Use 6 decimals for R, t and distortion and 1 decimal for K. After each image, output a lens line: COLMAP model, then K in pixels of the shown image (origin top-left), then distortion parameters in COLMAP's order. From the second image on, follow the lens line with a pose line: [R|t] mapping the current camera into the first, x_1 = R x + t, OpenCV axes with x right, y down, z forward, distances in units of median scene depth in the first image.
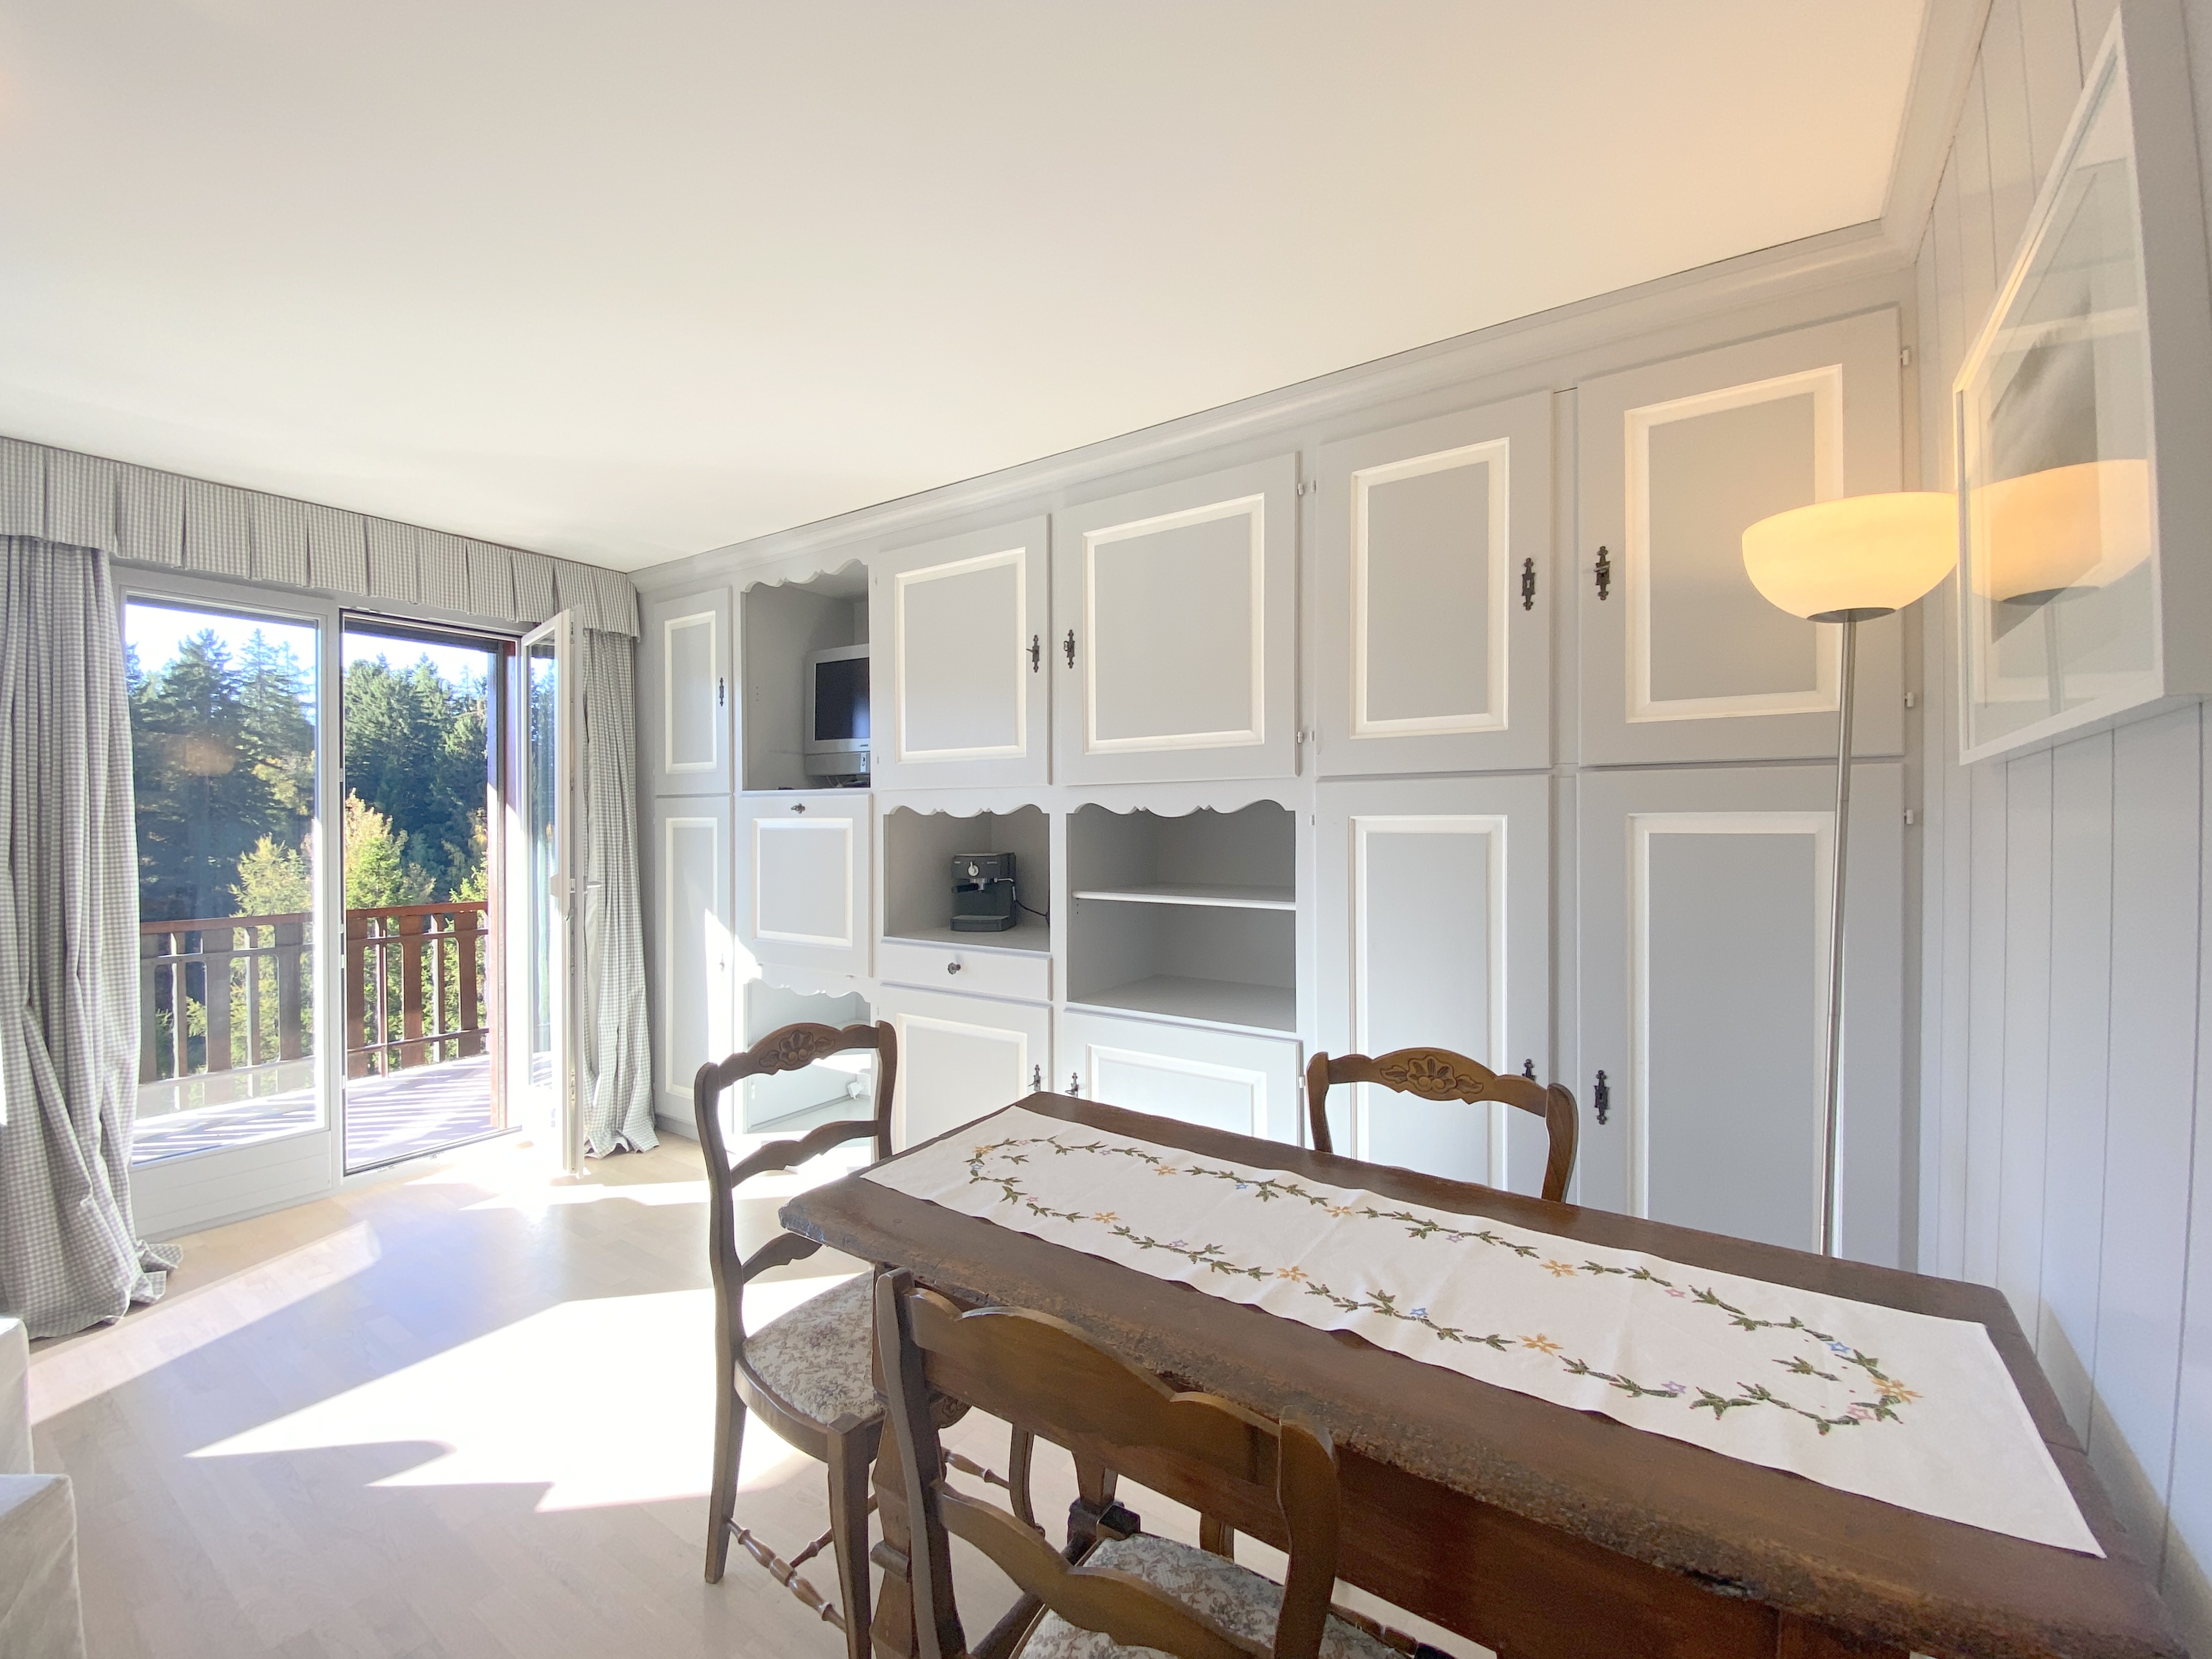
lens RADIAL K [[872.4, 0, 1113.2], [0, 872.4, 832.5], [0, 0, 1]] dist [0.011432, -0.017791]
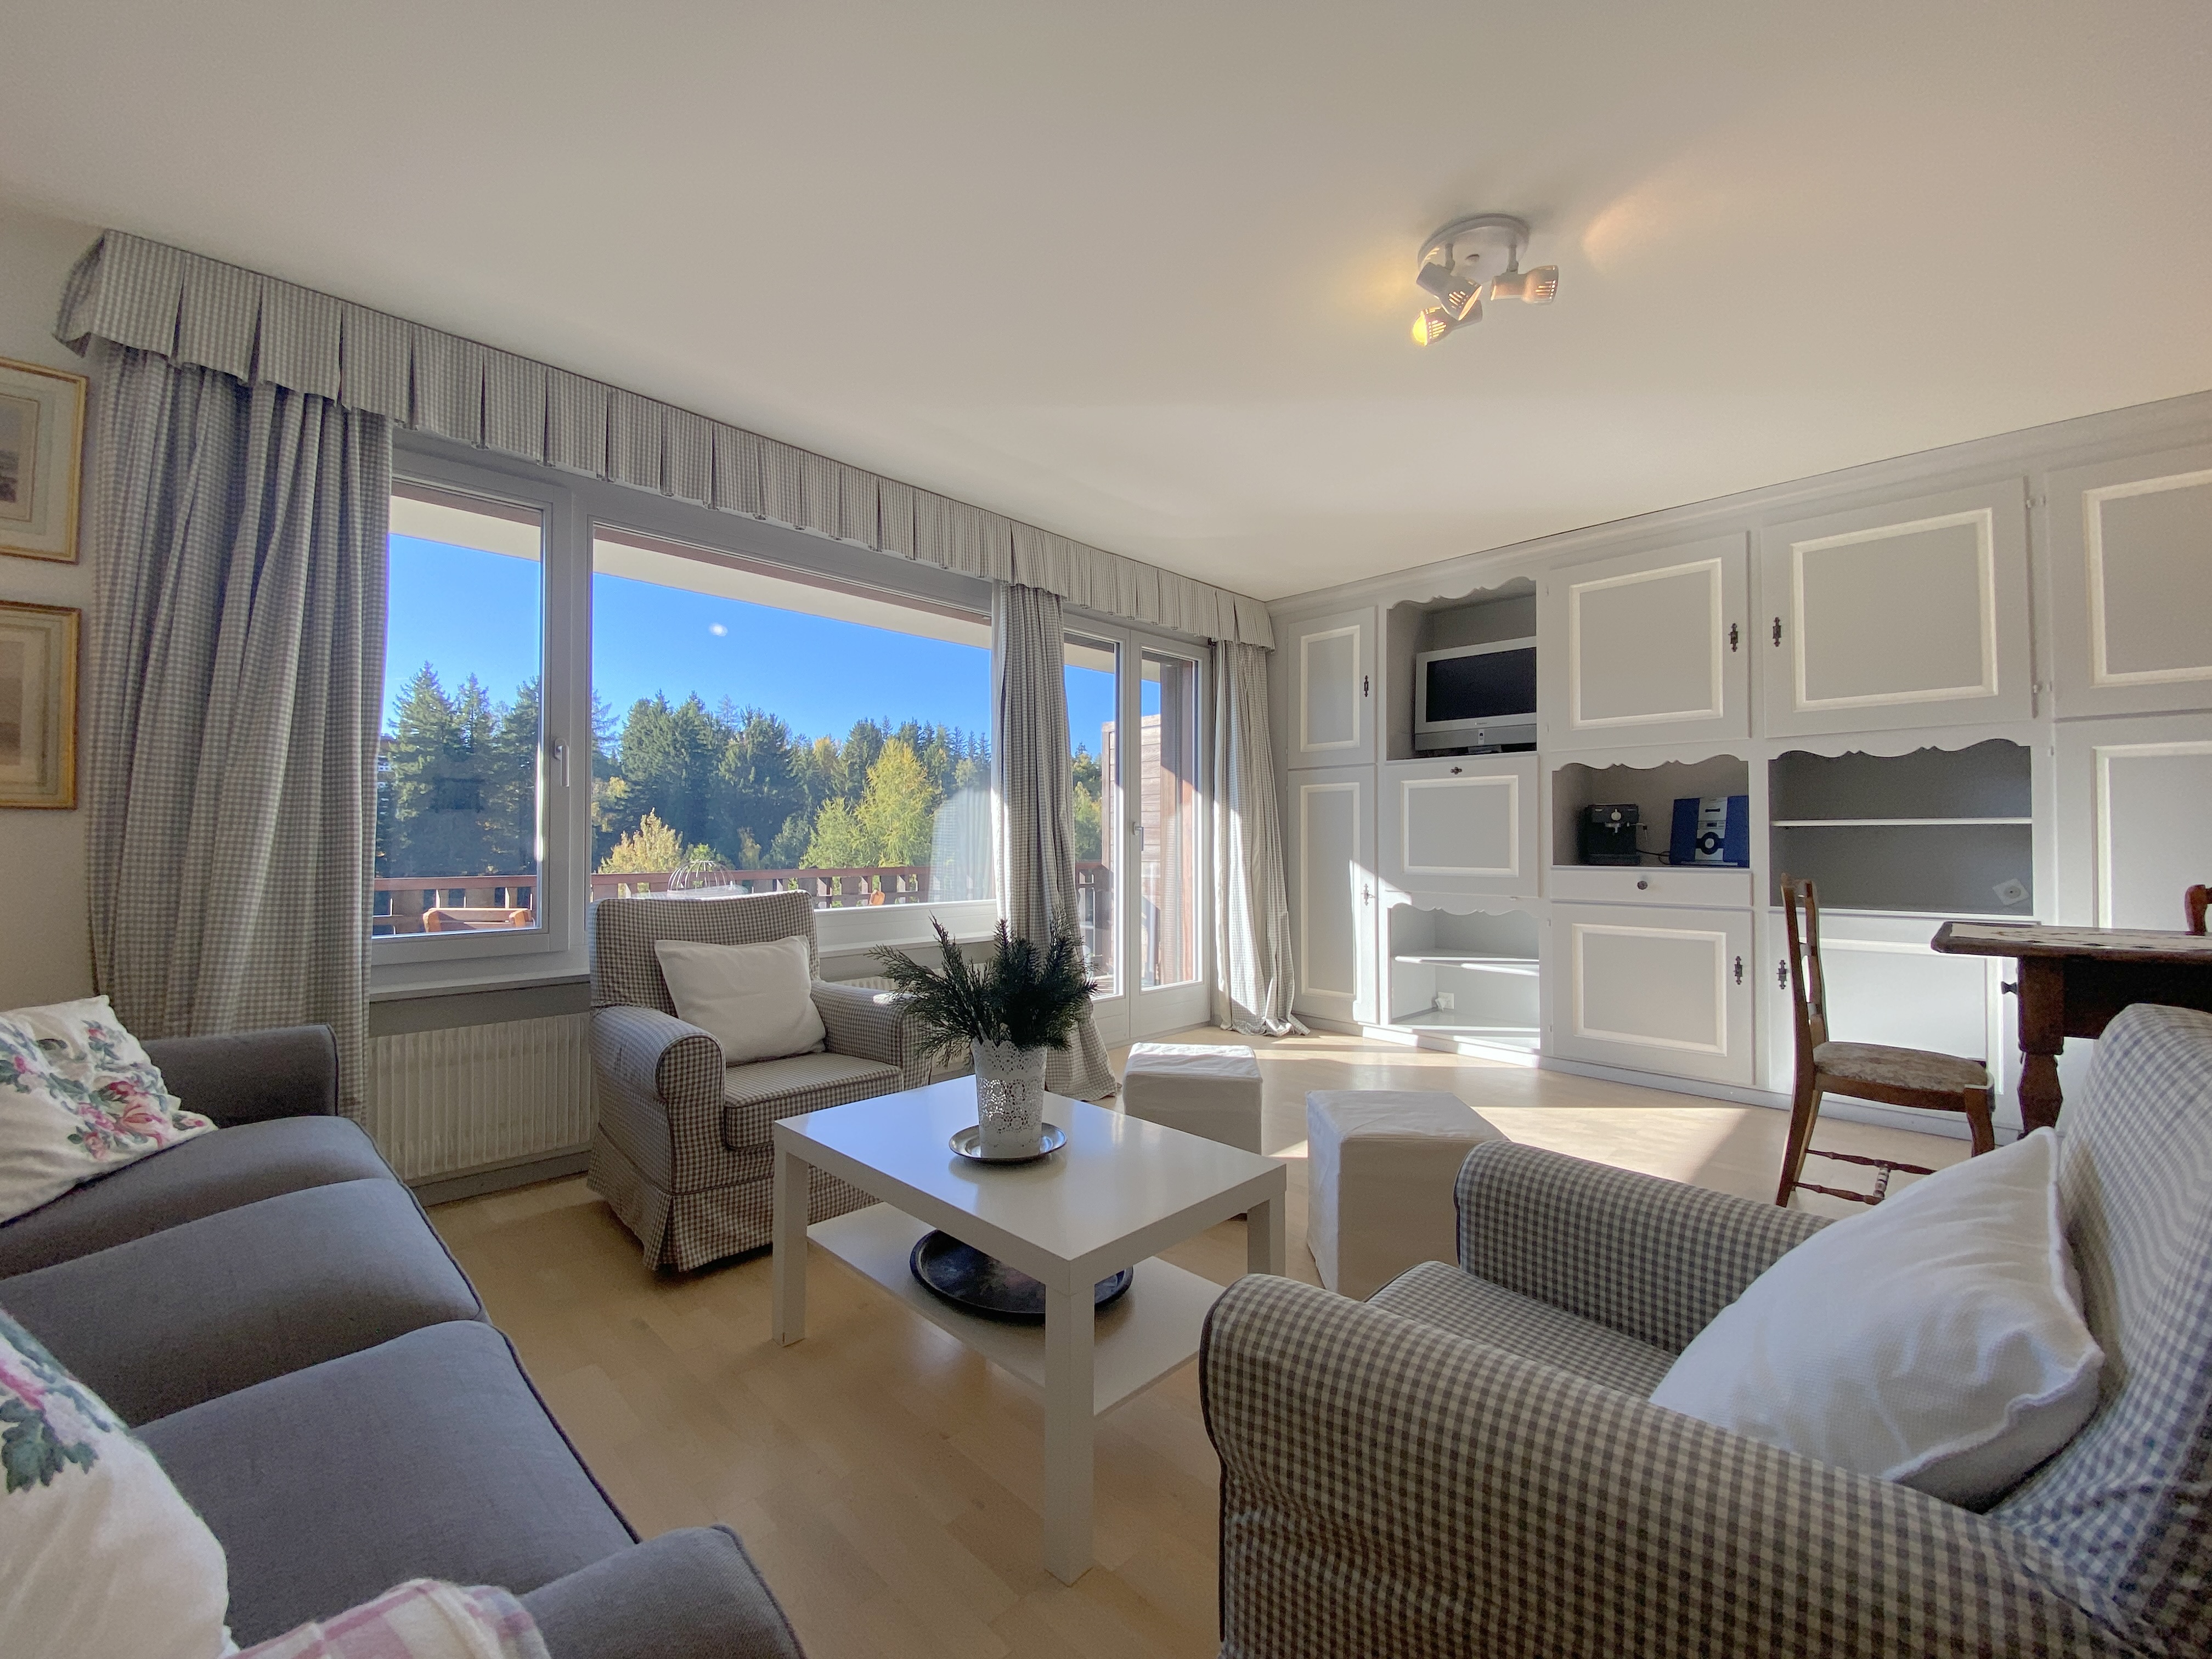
lens RADIAL K [[872.4, 0, 1113.2], [0, 872.4, 832.5], [0, 0, 1]] dist [0.011432, -0.017791]
pose [[0.978757, 0.000745, -0.205024, -0.646597], [-0.005513, 0.999727, -0.022687, 0.104926], [0.204951, 0.023336, 0.978494, -0.404591]]
